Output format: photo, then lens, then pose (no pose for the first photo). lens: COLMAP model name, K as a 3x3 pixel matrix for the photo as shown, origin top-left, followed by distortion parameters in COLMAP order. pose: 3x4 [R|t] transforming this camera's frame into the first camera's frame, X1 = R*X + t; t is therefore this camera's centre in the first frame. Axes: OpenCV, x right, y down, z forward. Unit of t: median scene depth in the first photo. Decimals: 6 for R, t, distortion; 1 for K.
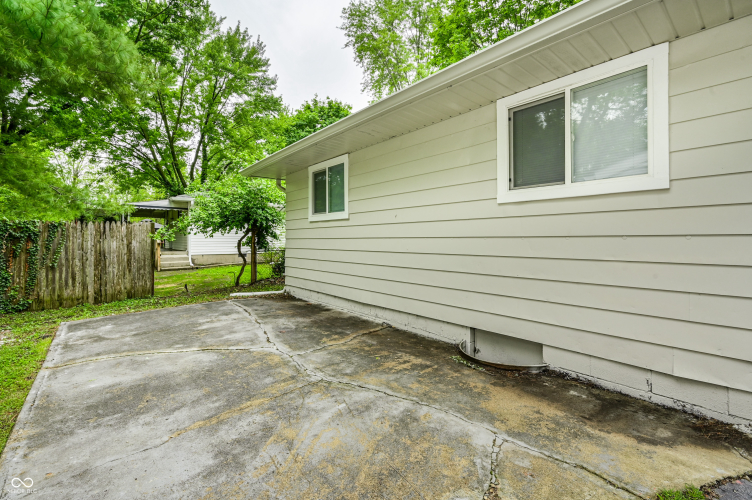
lens RADIAL K [[339.7, 0, 380.8], [0, 339.7, 238.2], [0, 0, 1]] dist [0.000702, -0.000035]
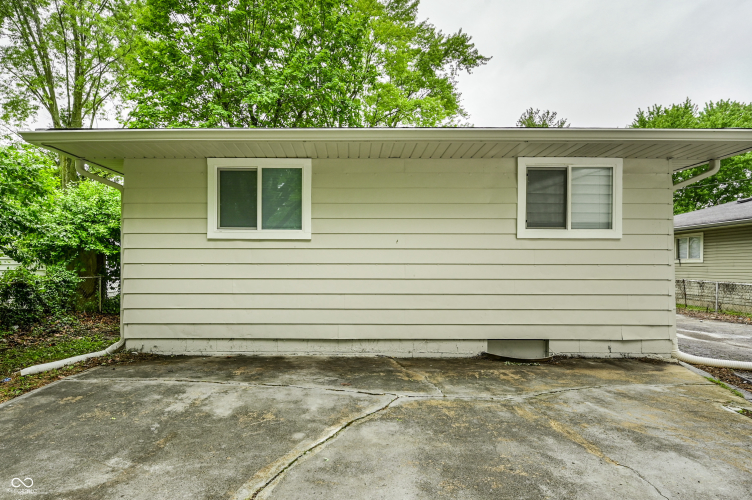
lens RADIAL K [[389.1, 0, 359.5], [0, 389.1, 269.0], [0, 0, 1]] dist [-0.002876, 0.000796]
pose [[0.648647, -0.003824, 0.761080, -1.255621], [-0.008289, 0.999893, 0.012088, 0.001334], [-0.761044, -0.014150, 0.648546, 0.535730]]
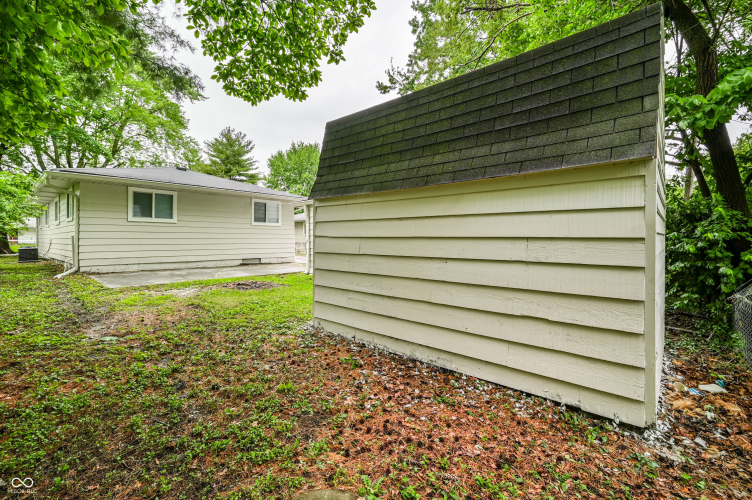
lens RADIAL K [[339.7, 0, 369.3], [0, 339.7, 237.4], [0, 0, 1]] dist [0.000702, -0.000035]
pose [[-0.130183, 0.006210, 0.991470, -4.000336], [-0.008393, 0.999938, -0.007365, 0.063536], [-0.991454, -0.009280, -0.130123, 0.171834]]
